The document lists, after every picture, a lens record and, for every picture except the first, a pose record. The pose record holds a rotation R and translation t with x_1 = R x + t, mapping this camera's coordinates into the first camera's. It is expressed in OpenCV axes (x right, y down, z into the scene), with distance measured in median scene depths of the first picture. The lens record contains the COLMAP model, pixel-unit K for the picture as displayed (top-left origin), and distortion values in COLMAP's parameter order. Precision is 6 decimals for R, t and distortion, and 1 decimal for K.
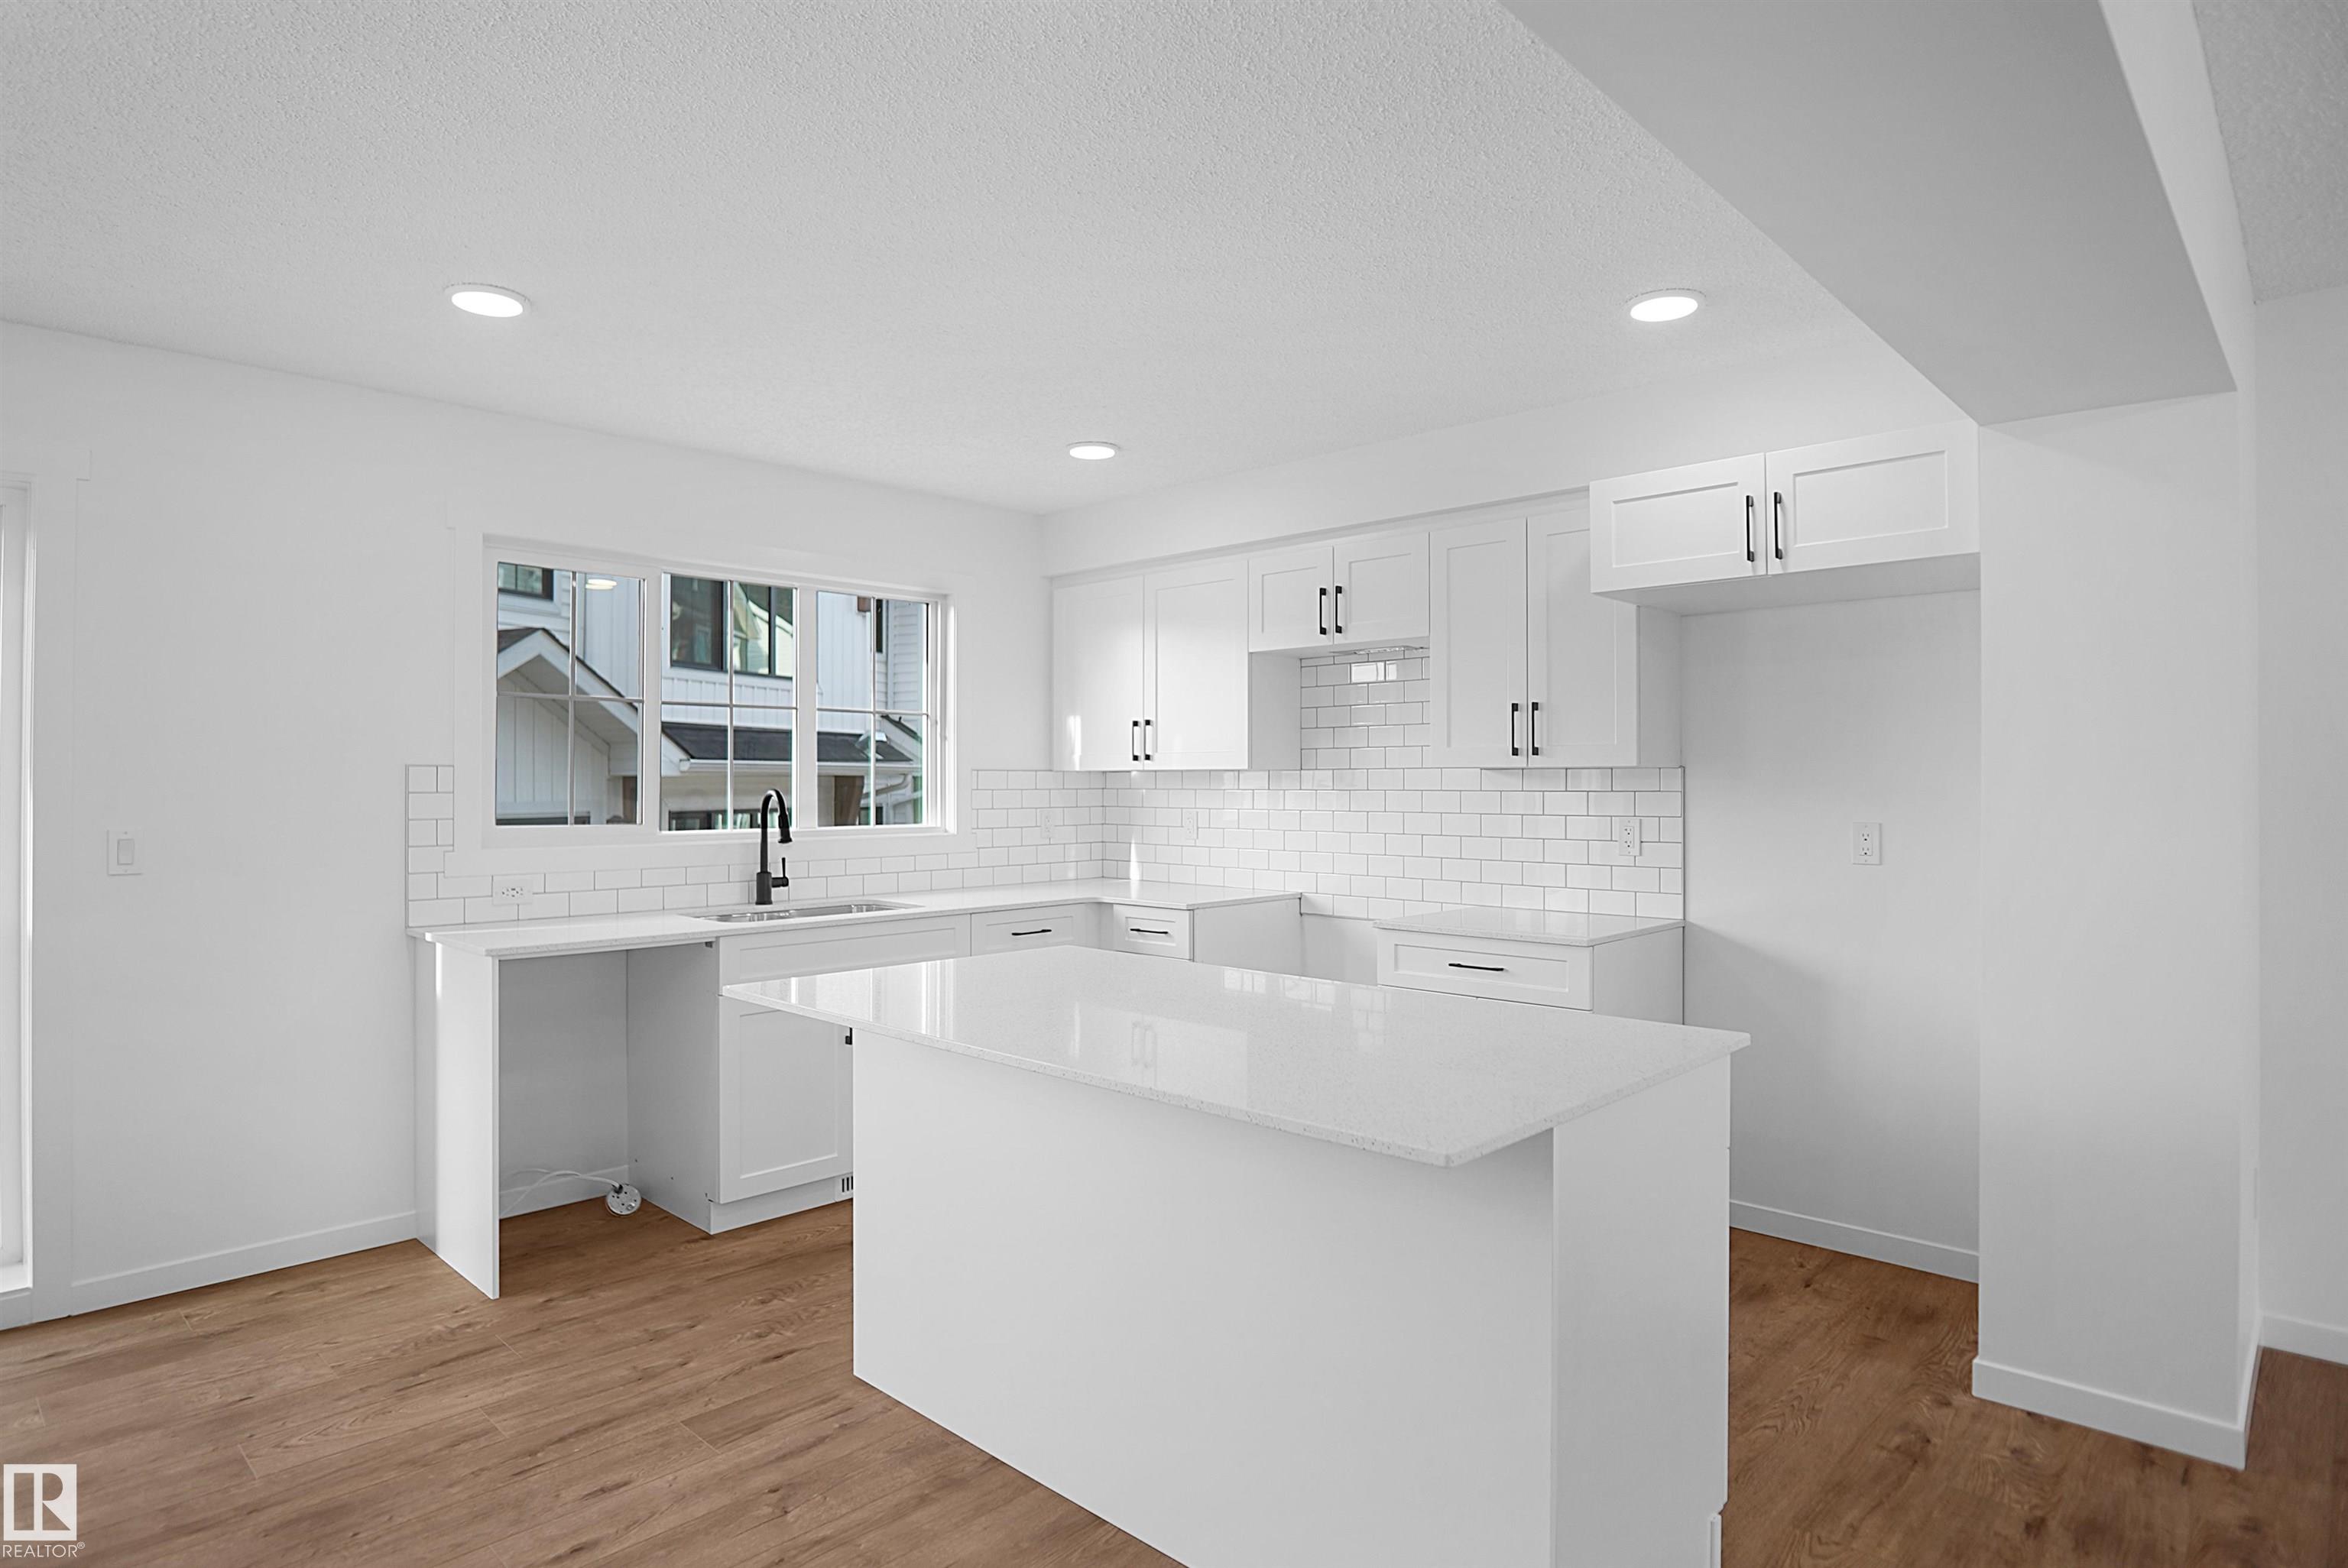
lens RADIAL K [[1278.8, 0, 1174.0], [0, 1278.8, 784.0], [0, 0, 1]] dist [-0.020680, 0.001384]
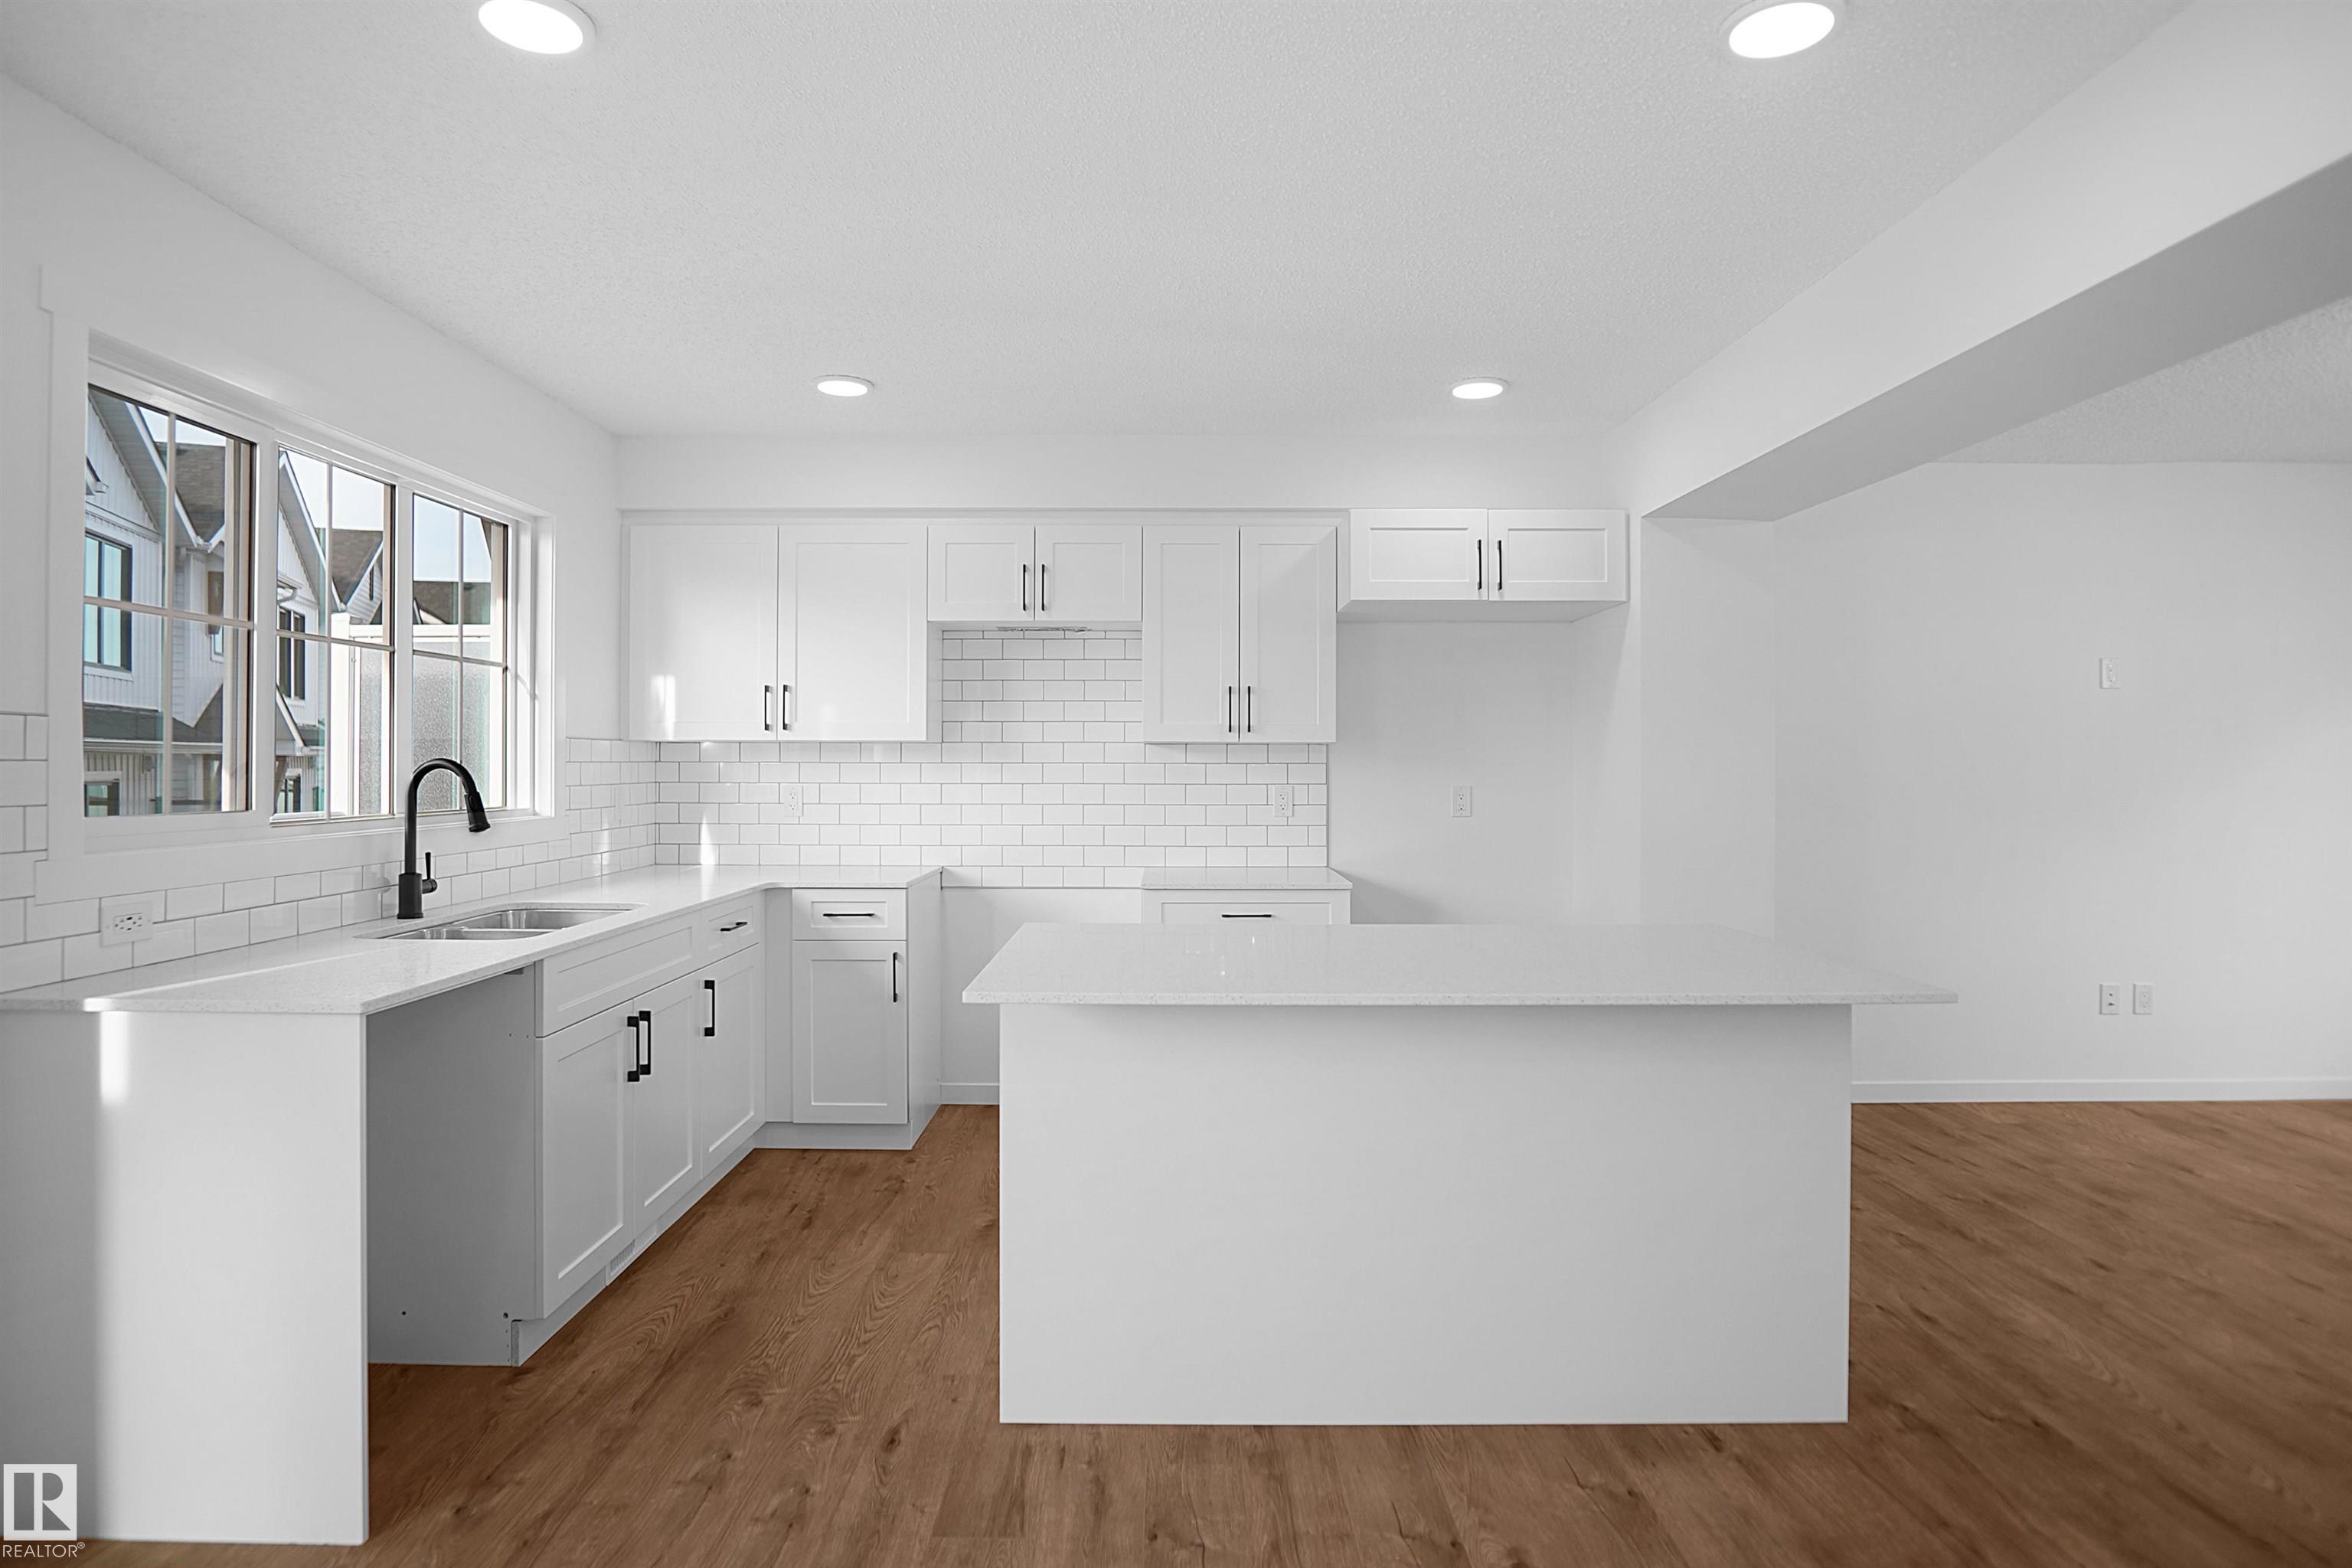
lens RADIAL K [[1257.9, 0, 1136.8], [0, 1257.9, 781.2], [0, 0, 1]] dist [-0.020664, 0.001772]
pose [[0.727537, -0.006315, 0.686039, -0.571676], [-0.001603, 0.999939, 0.010905, 0.009898], [-0.686066, -0.009033, 0.727483, 0.231753]]
